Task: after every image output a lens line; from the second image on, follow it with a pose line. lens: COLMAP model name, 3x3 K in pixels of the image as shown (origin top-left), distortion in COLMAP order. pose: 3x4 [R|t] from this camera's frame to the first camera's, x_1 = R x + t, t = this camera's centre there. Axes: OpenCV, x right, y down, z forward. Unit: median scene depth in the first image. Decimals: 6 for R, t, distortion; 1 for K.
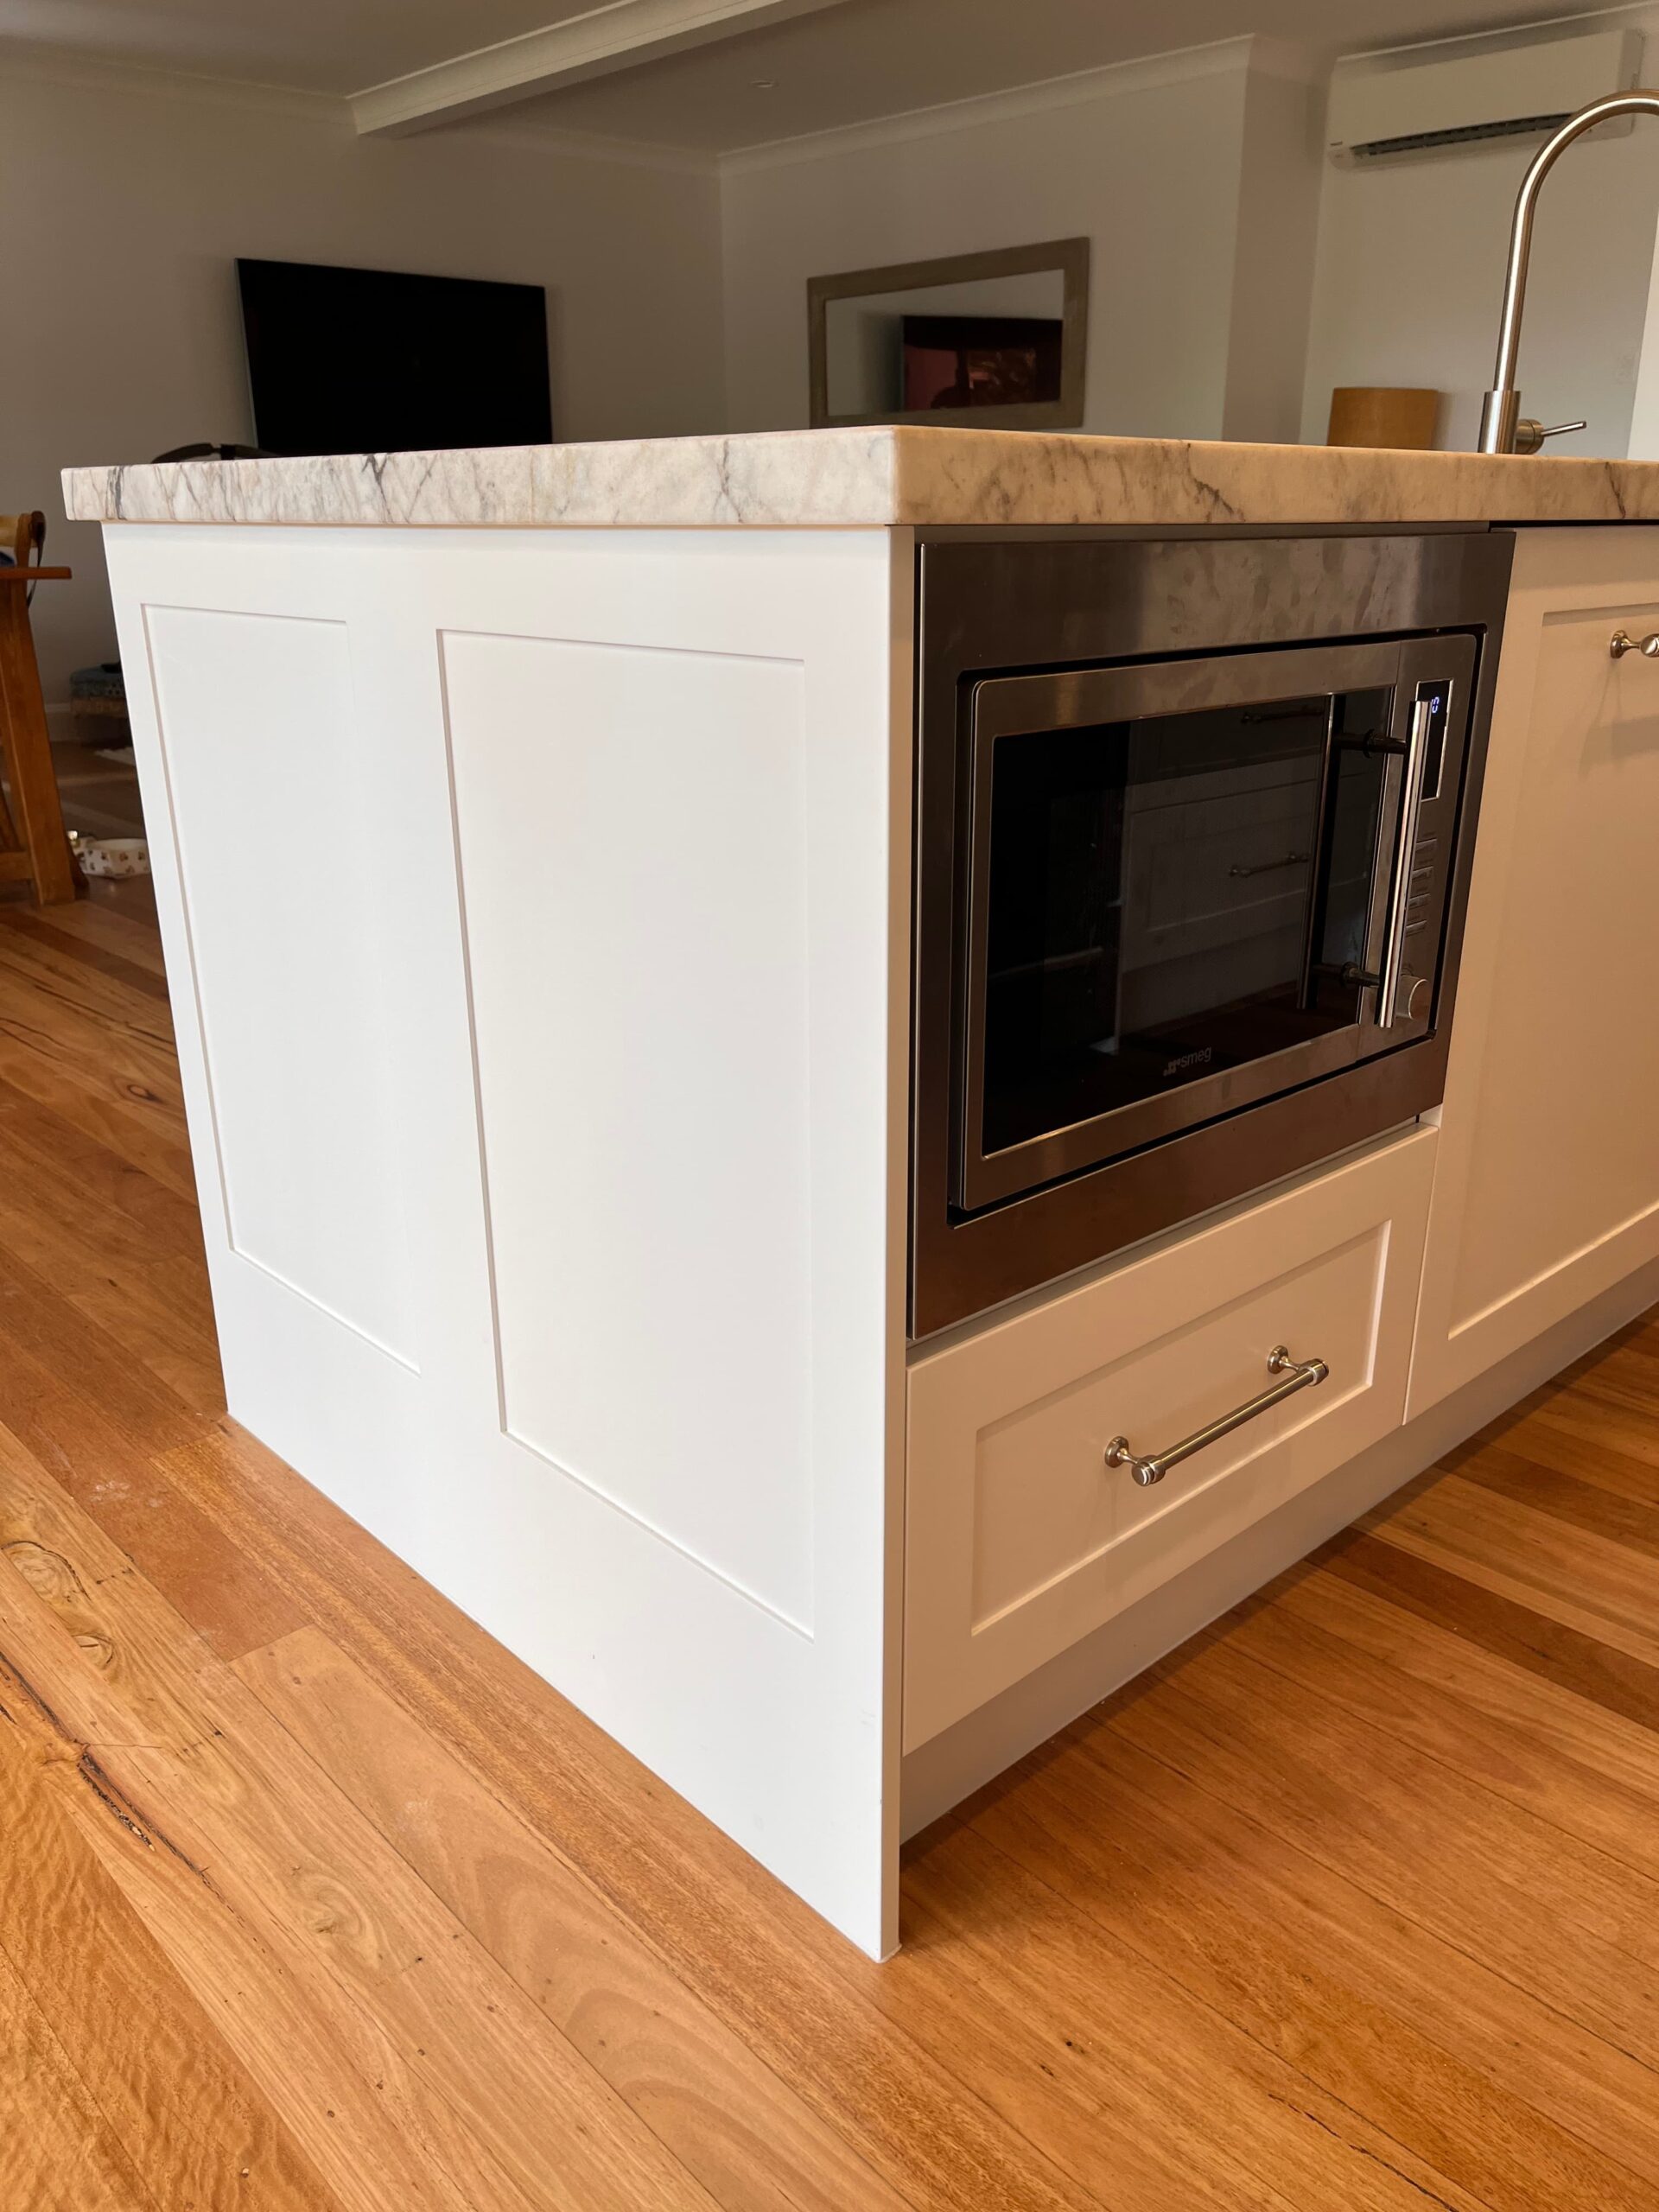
lens RADIAL K [[1681.7, 0, 829.5], [0, 1681.7, 1106.0], [0, 0, 1]] dist [0.025679, -0.004631]
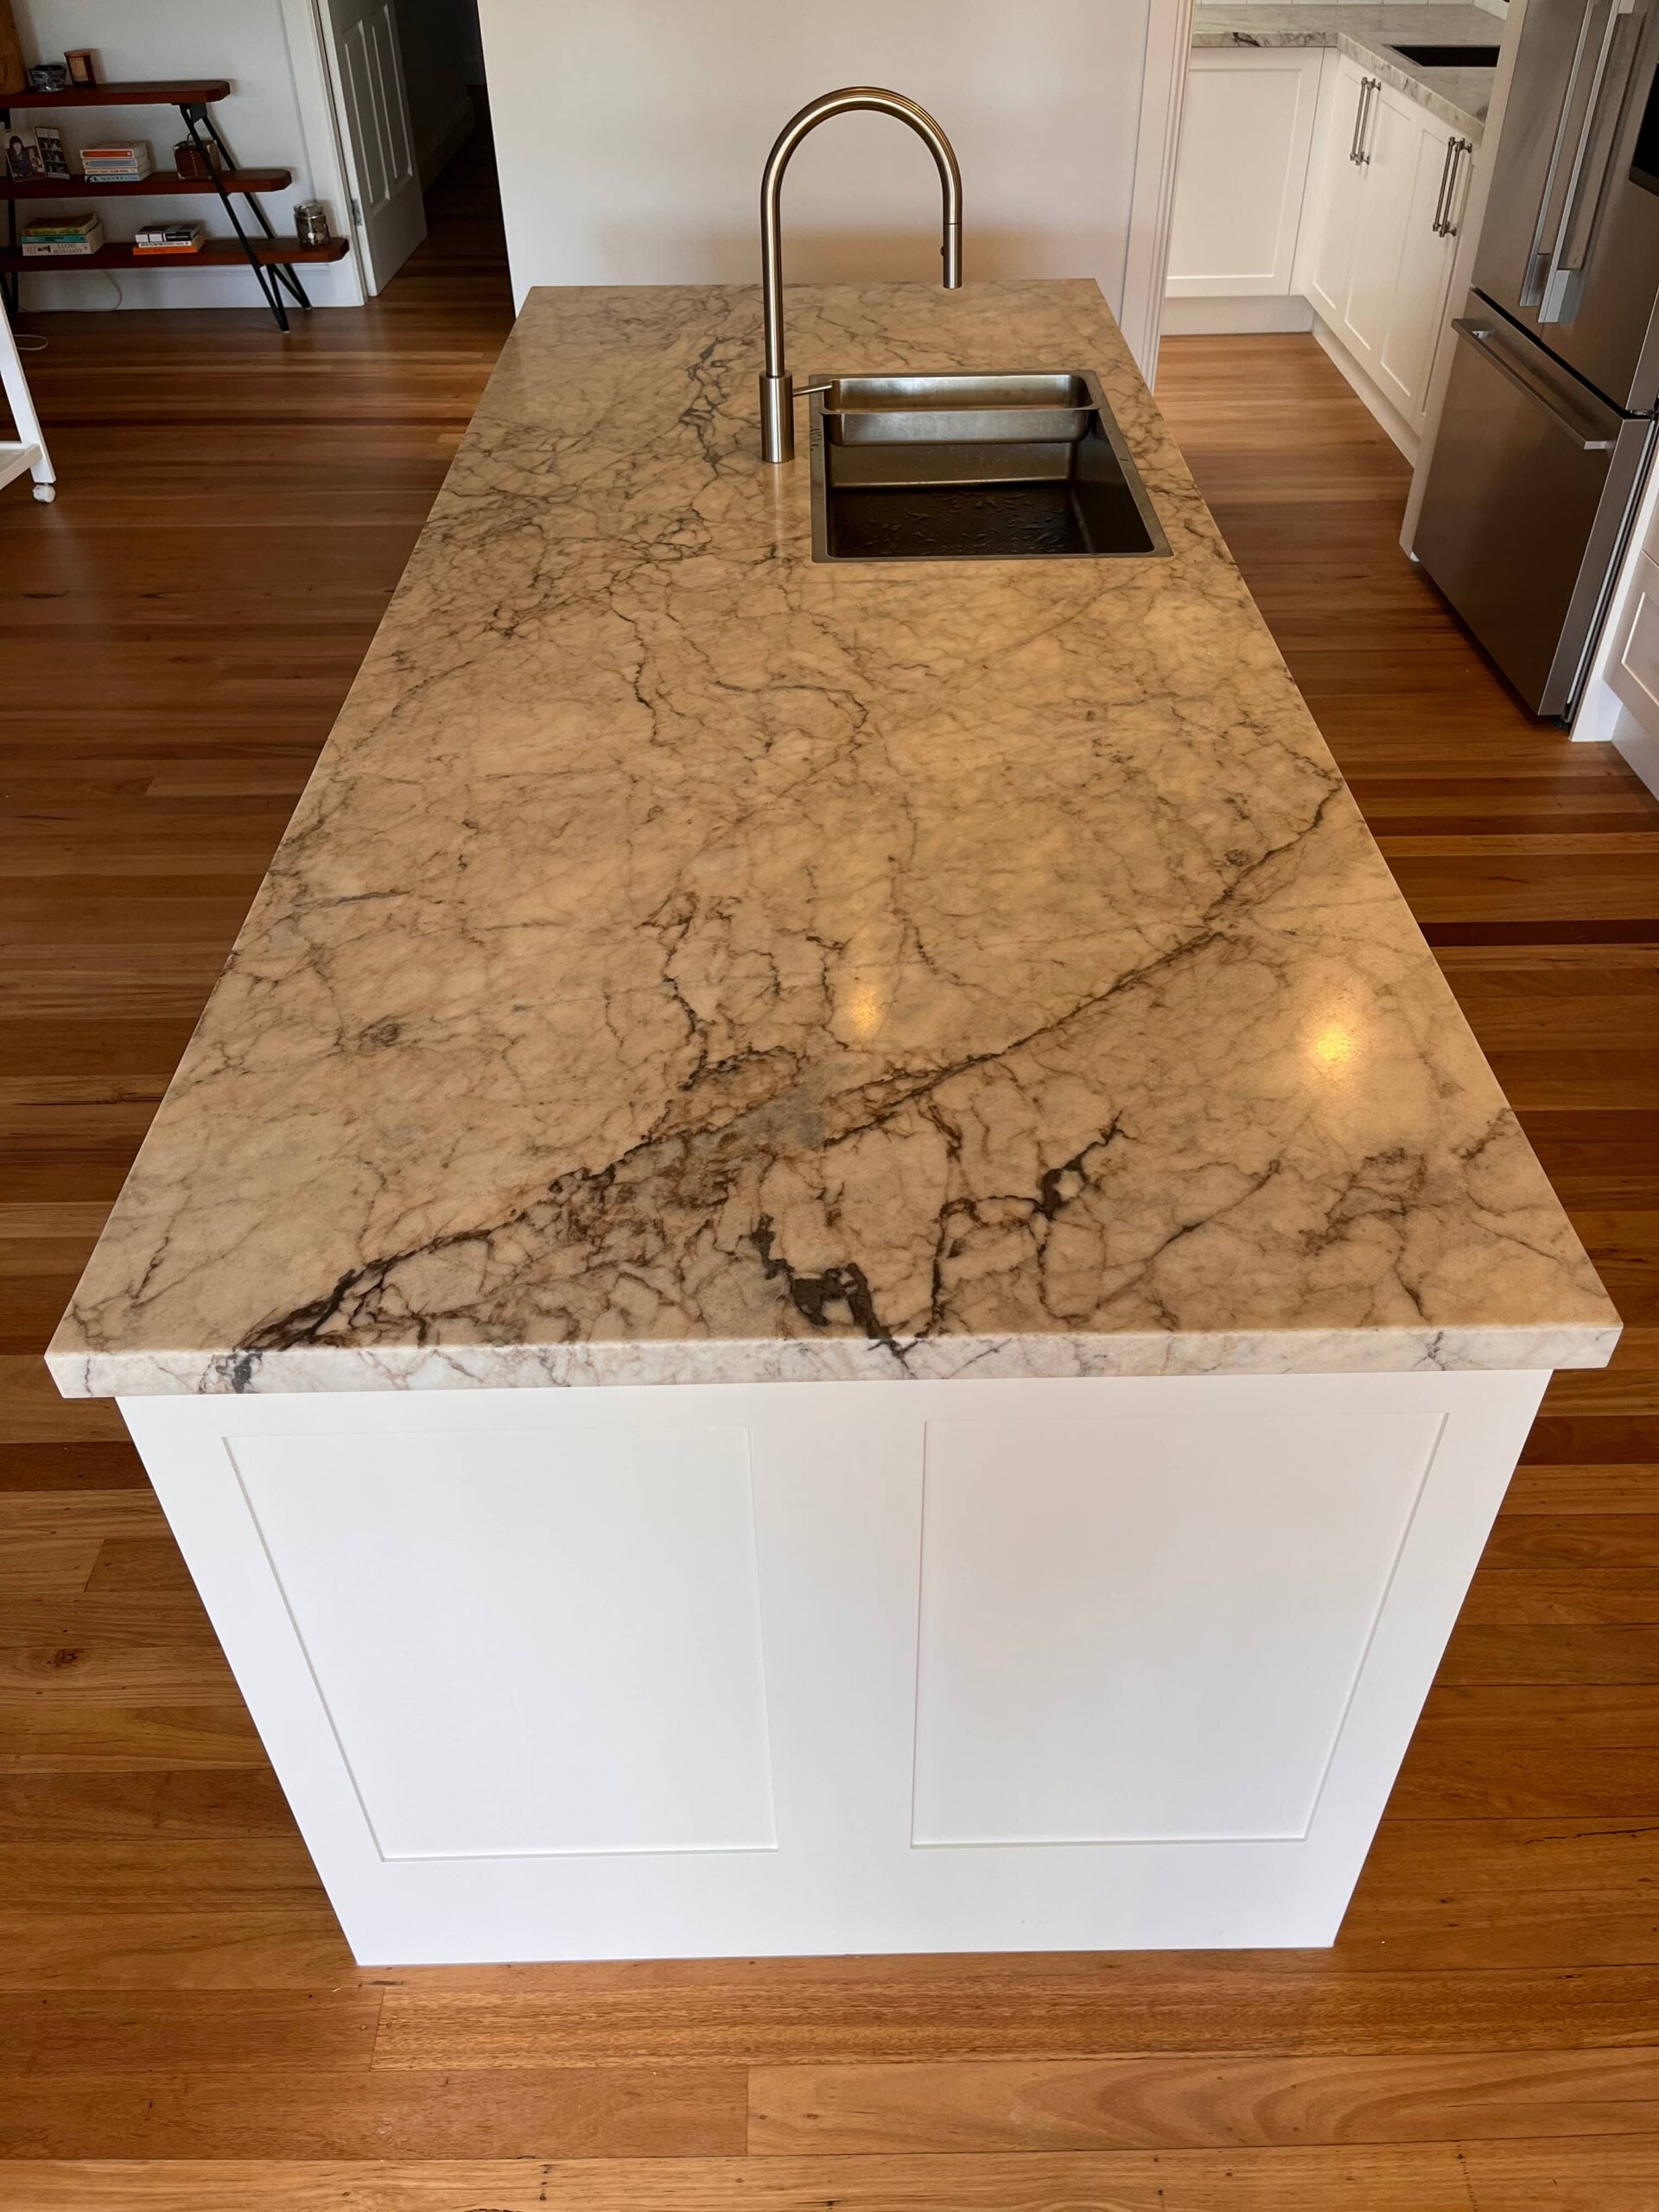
lens RADIAL K [[1674.6, 0, 838.7], [0, 1674.6, 1119.7], [0, 0, 1]] dist [0.069906, -0.105202]
pose [[0.671335, -0.479435, 0.565201, -0.692052], [0.253517, 0.865140, 0.432738, -0.819360], [-0.696448, -0.147224, 0.702343, 0.298843]]
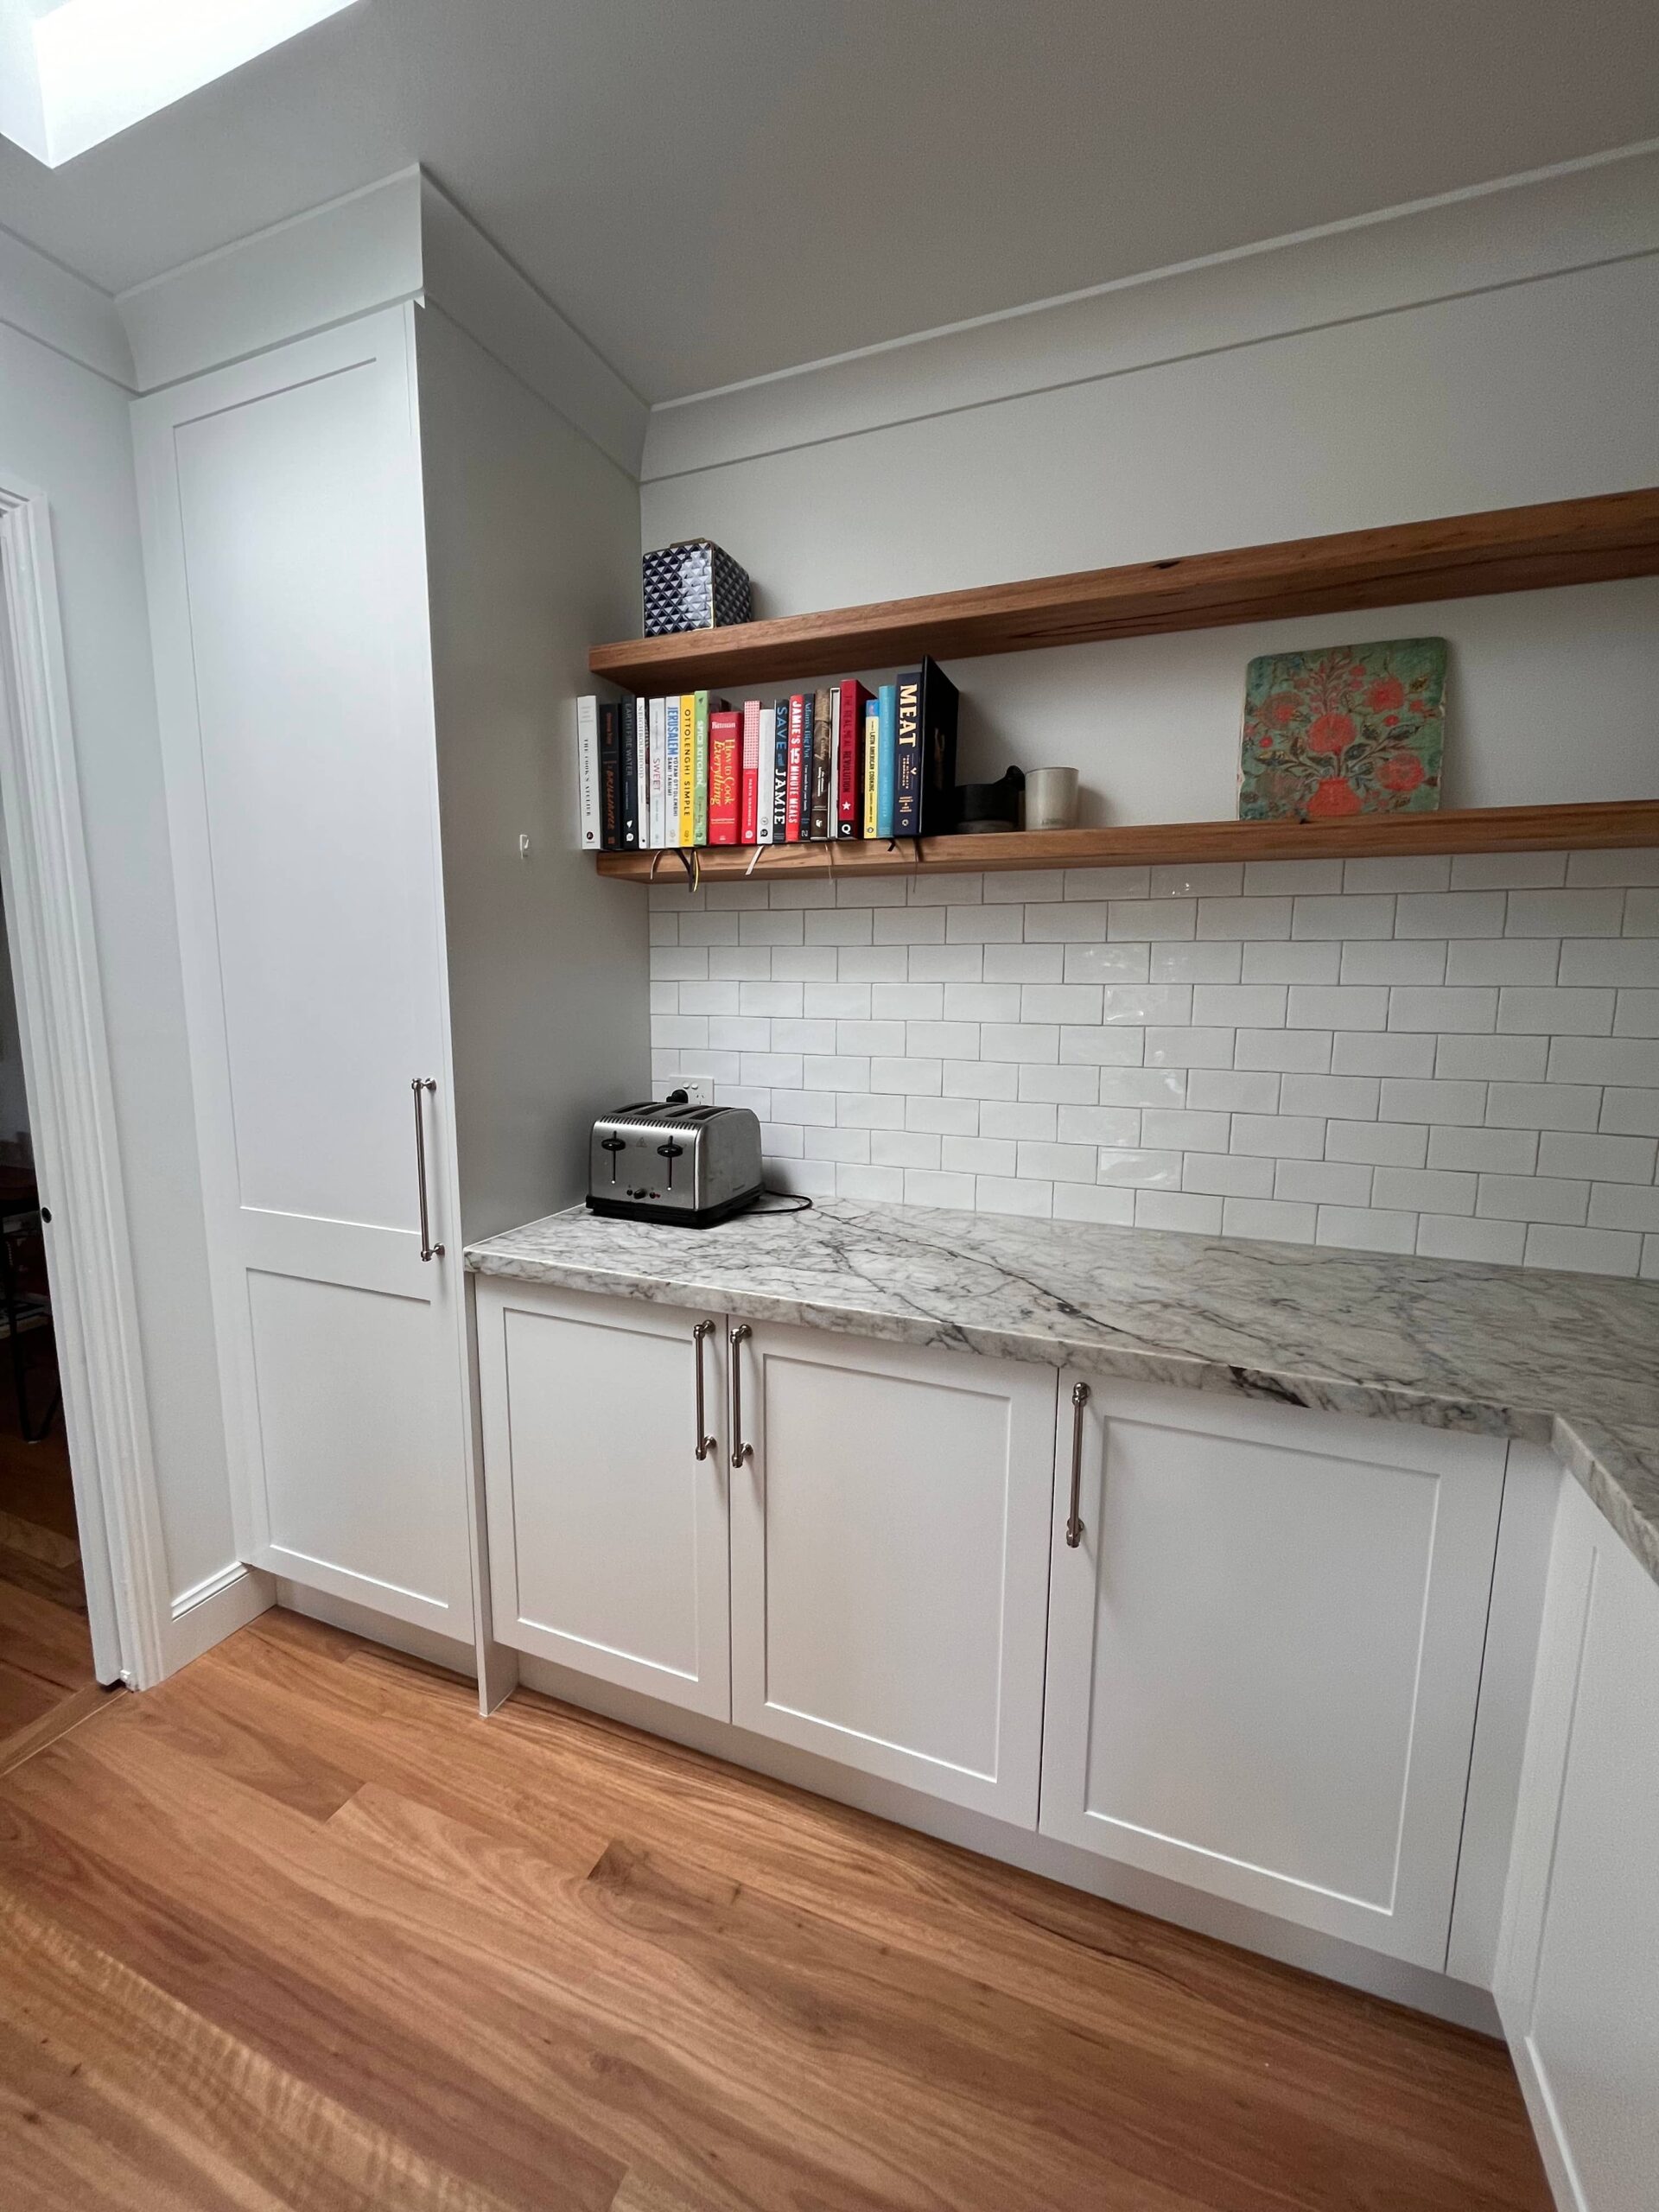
lens RADIAL K [[893.3, 0, 828.9], [0, 893.3, 1095.6], [0, 0, 1]] dist [-0.003310, 0.000025]
pose [[0.904752, -0.044185, 0.423641, 2.964396], [0.129380, 0.976120, -0.174503, -1.254548], [-0.405814, 0.212692, 0.888863, 2.309766]]
